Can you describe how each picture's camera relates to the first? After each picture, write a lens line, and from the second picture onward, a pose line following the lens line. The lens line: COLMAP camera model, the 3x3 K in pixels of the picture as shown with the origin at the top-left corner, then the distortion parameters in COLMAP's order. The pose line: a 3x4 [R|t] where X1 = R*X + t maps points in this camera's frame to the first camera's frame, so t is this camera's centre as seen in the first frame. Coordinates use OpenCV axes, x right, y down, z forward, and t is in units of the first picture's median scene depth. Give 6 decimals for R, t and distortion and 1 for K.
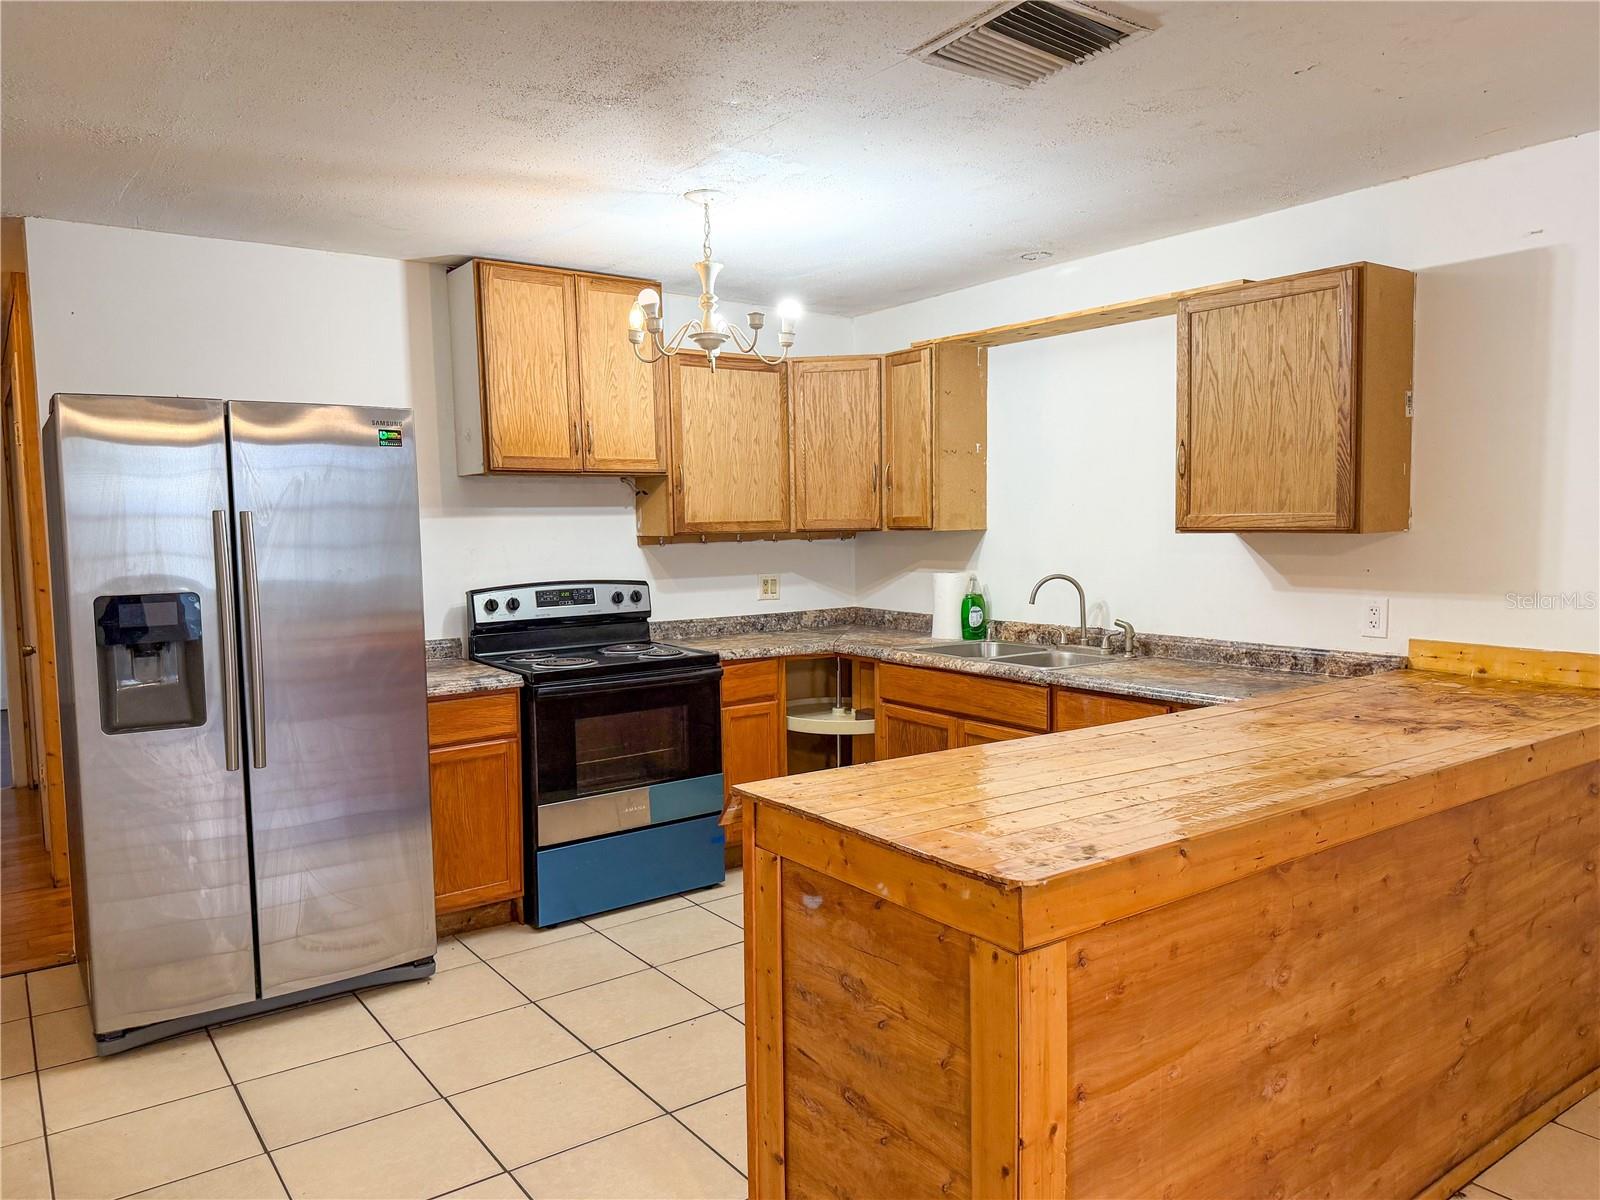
lens RADIAL K [[1134.0, 0, 800.0], [0, 1134.0, 600.0], [0, 0, 1]] dist [0.070594, -0.089377]
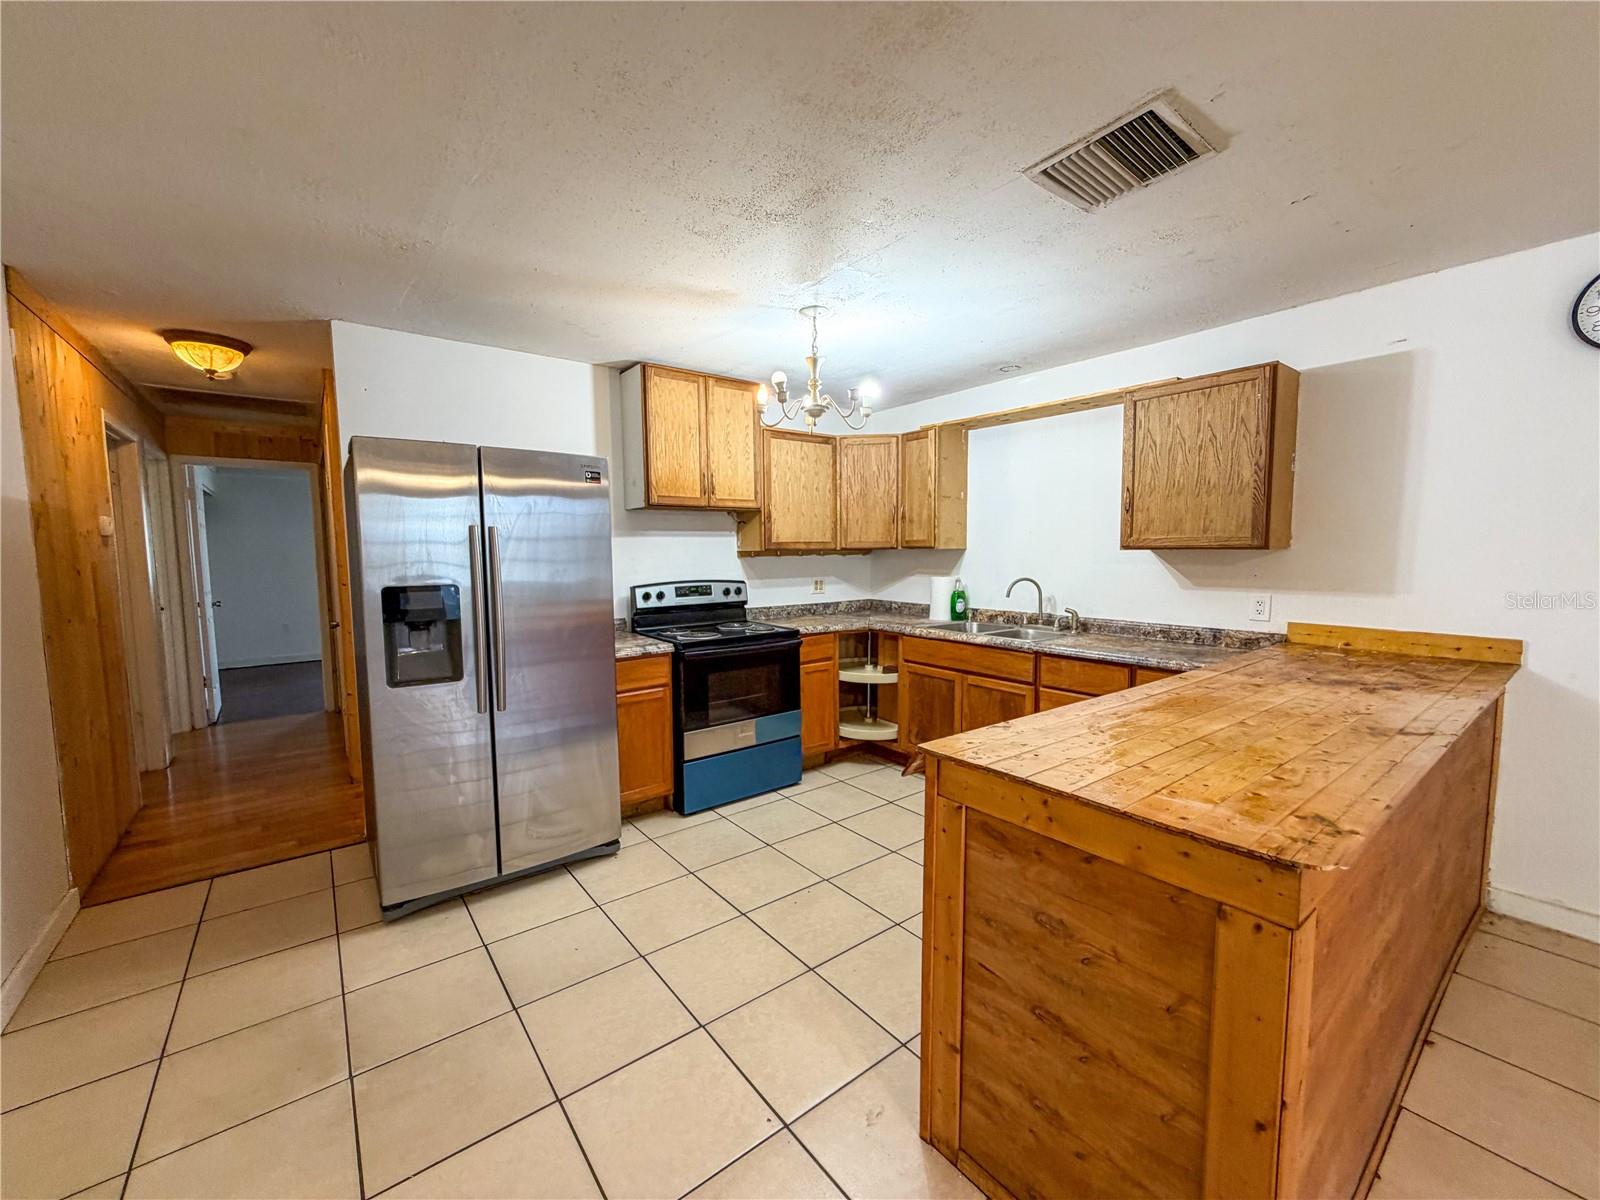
lens RADIAL K [[644.2, 0, 800.0], [0, 644.2, 600.0], [0, 0, 1]] dist [0.000730, 0.000421]
pose [[0.999495, 0.005895, 0.031231, -0.116158], [-0.006091, 0.999962, 0.006209, 0.003852], [-0.031193, -0.006396, 0.999493, 0.180348]]
